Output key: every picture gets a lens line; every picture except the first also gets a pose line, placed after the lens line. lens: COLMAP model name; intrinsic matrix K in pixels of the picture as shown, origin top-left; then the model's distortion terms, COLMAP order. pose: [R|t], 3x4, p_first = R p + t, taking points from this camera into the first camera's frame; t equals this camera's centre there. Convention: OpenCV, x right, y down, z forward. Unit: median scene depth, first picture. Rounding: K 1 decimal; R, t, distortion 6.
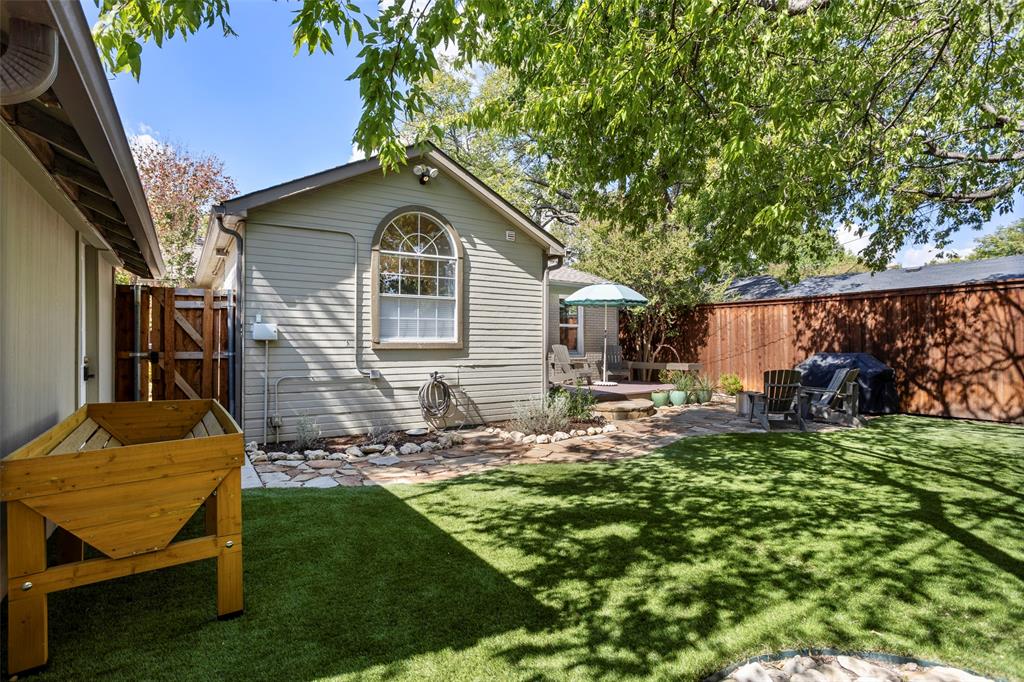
lens RADIAL K [[504.9, 0, 498.6], [0, 504.9, 342.3], [0, 0, 1]] dist [-0.048790, 0.023355]
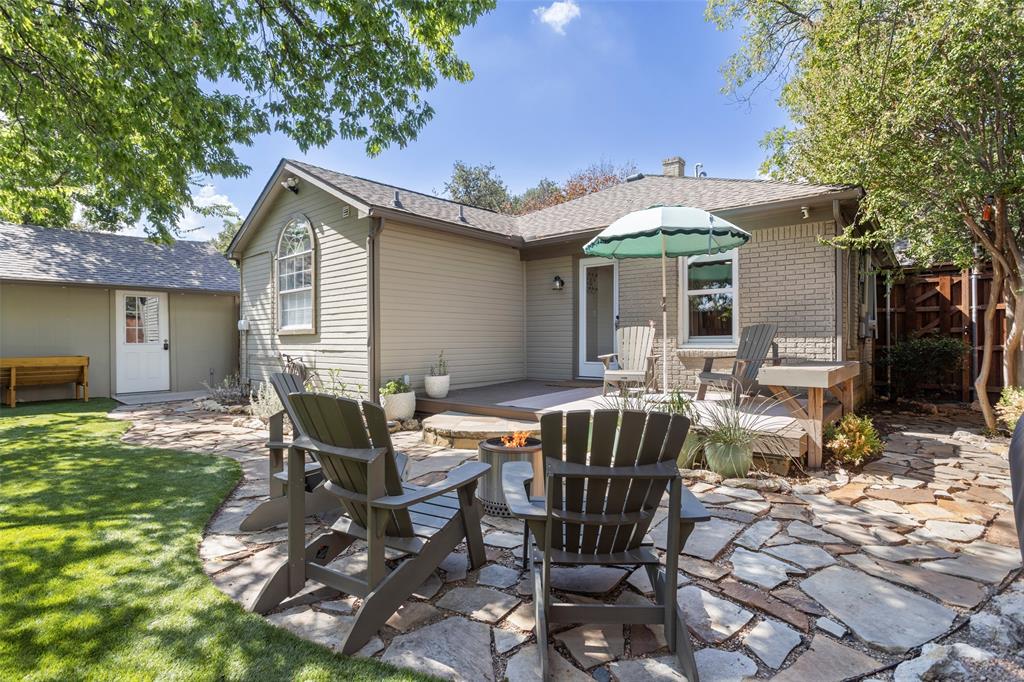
lens RADIAL K [[504.9, 0, 492.8], [0, 504.9, 342.2], [0, 0, 1]] dist [-0.048790, 0.023355]
pose [[0.282220, 0.000509, -0.959350, 0.827909], [0.012940, 0.999907, 0.004337, 0.023501], [0.959263, -0.013638, 0.282187, 0.839134]]
